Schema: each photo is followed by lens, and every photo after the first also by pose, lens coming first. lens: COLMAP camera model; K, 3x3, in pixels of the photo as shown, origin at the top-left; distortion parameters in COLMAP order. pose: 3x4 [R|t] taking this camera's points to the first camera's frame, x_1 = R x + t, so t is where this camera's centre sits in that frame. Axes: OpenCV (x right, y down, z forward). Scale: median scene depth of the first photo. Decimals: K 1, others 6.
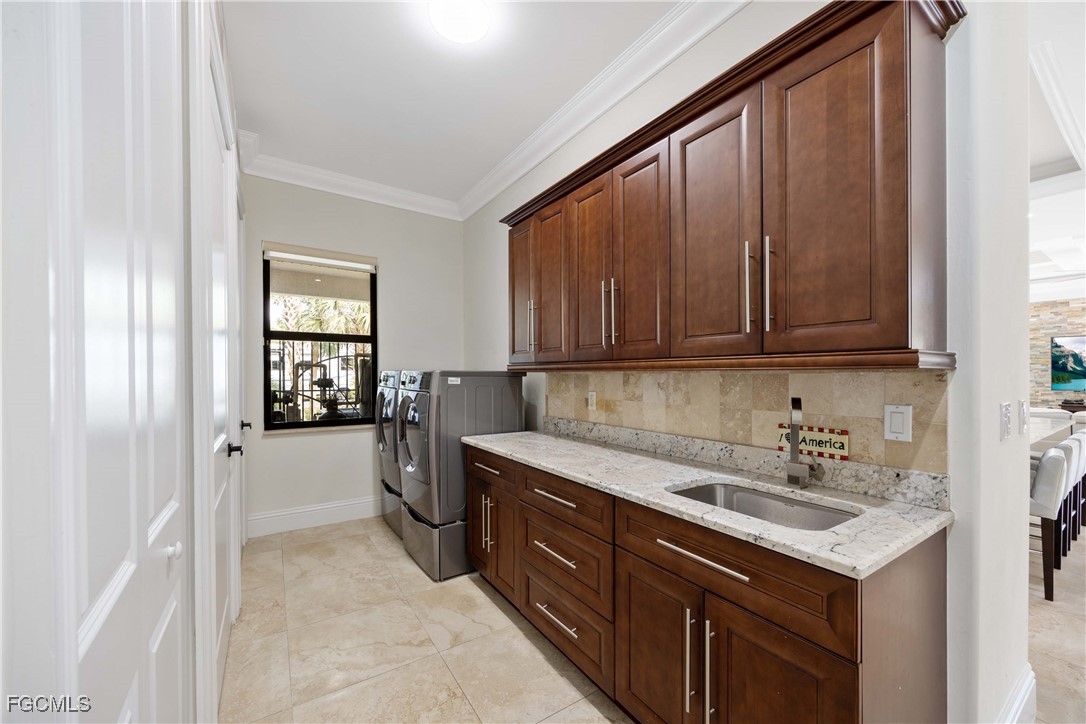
lens RADIAL K [[421.8, 0, 544.4], [0, 421.8, 371.4], [0, 0, 1]] dist [-0.004732, 0.000834]
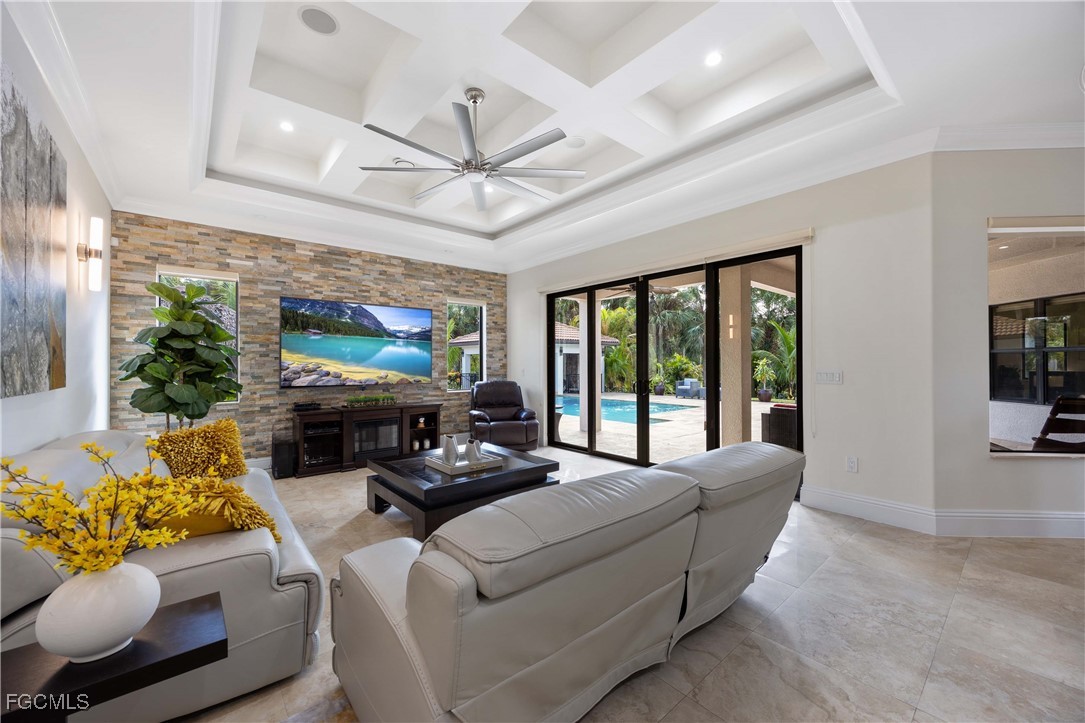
lens RADIAL K [[421.4, 0, 542.0], [0, 421.4, 362.9], [0, 0, 1]] dist [-0.004732, 0.000834]
pose [[-0.114326, 0.004368, 0.993434, 0.582120], [-0.000032, 0.999990, -0.004401, 0.011203], [-0.993443, -0.000535, -0.114325, 0.695306]]
